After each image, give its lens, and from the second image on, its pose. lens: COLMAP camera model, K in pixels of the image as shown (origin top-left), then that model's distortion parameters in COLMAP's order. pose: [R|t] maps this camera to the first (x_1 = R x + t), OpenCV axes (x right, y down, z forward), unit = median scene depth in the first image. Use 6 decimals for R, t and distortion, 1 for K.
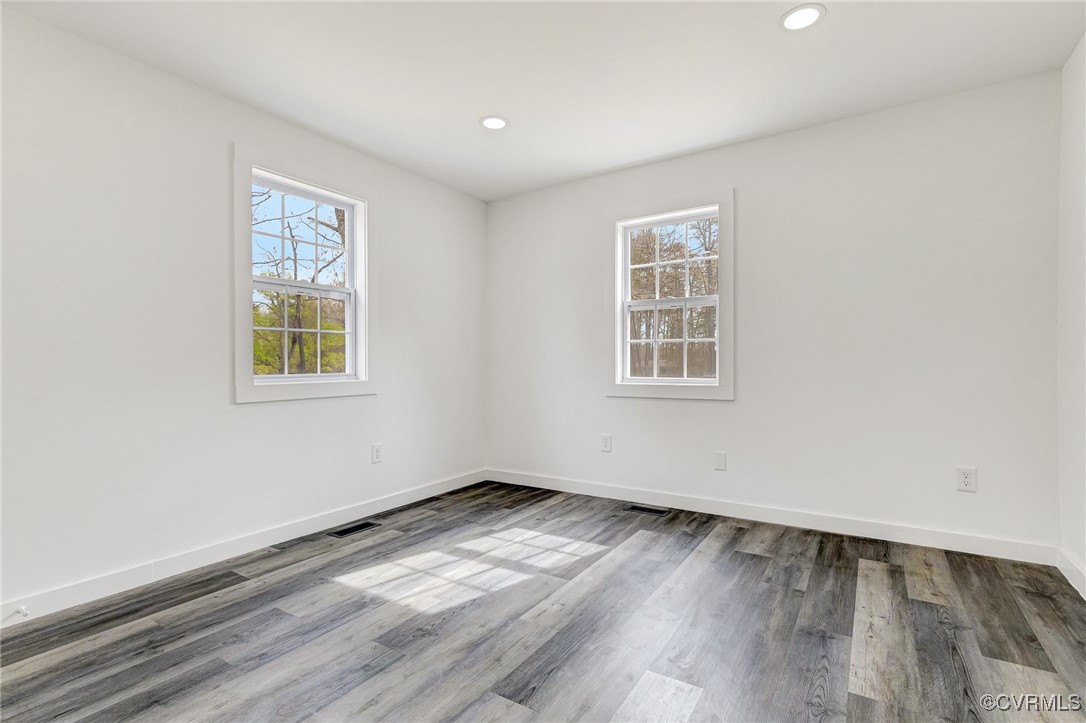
lens RADIAL K [[520.9, 0, 532.6], [0, 520.9, 357.1], [0, 0, 1]] dist [0.013094, -0.002433]
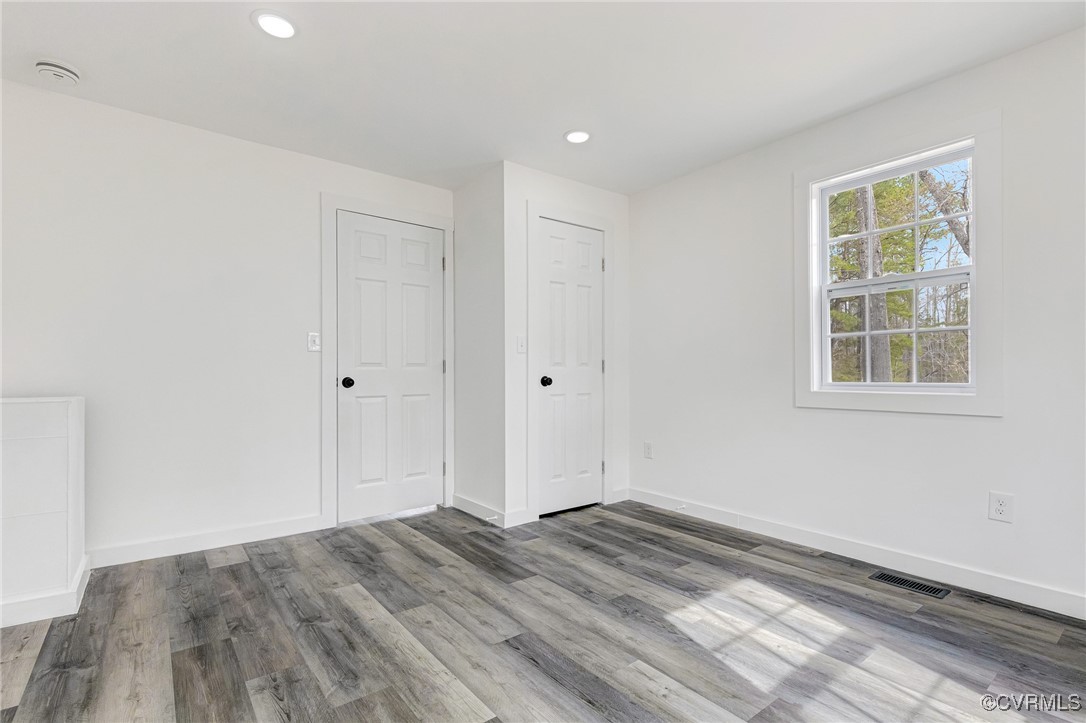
lens RADIAL K [[520.9, 0, 552.4], [0, 520.9, 364.2], [0, 0, 1]] dist [0.013094, -0.002433]
pose [[-0.301470, 0.002869, -0.953471, 0.648284], [0.016812, 0.999856, -0.002307, -0.007960], [0.953327, -0.016725, -0.301475, 0.837294]]
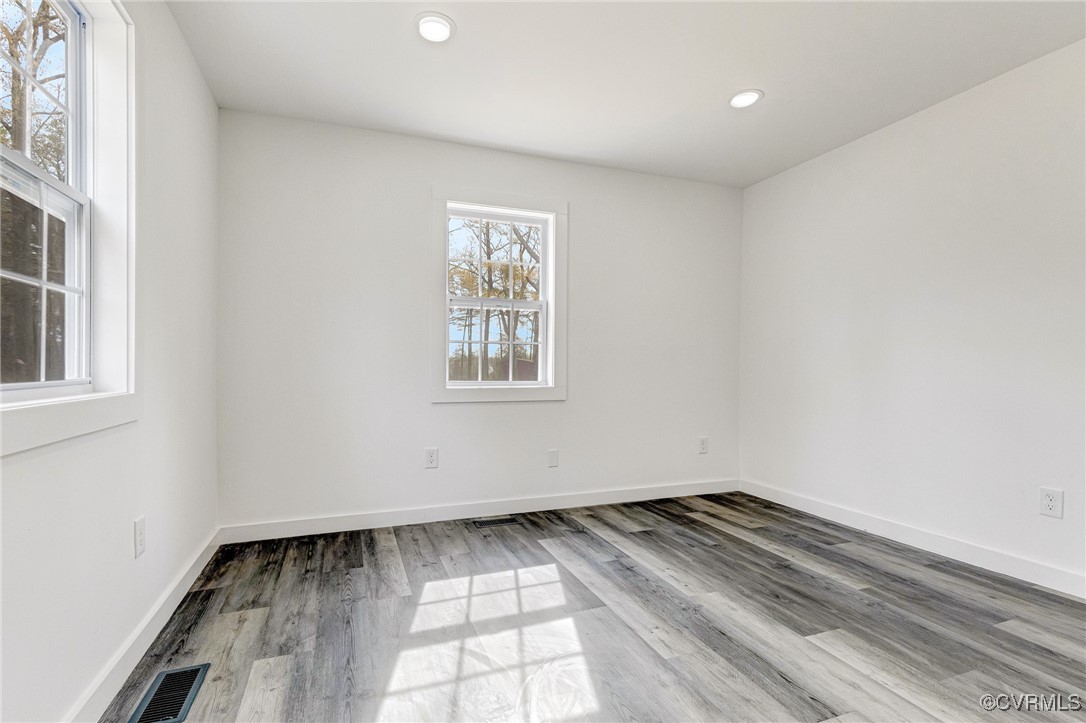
lens RADIAL K [[520.9, 0, 546.0], [0, 520.9, 362.8], [0, 0, 1]] dist [0.013094, -0.002433]
pose [[0.573047, 0.018100, 0.819323, -0.625368], [-0.019714, 0.999771, -0.008299, 0.017555], [-0.819285, -0.011396, 0.573273, 0.494886]]
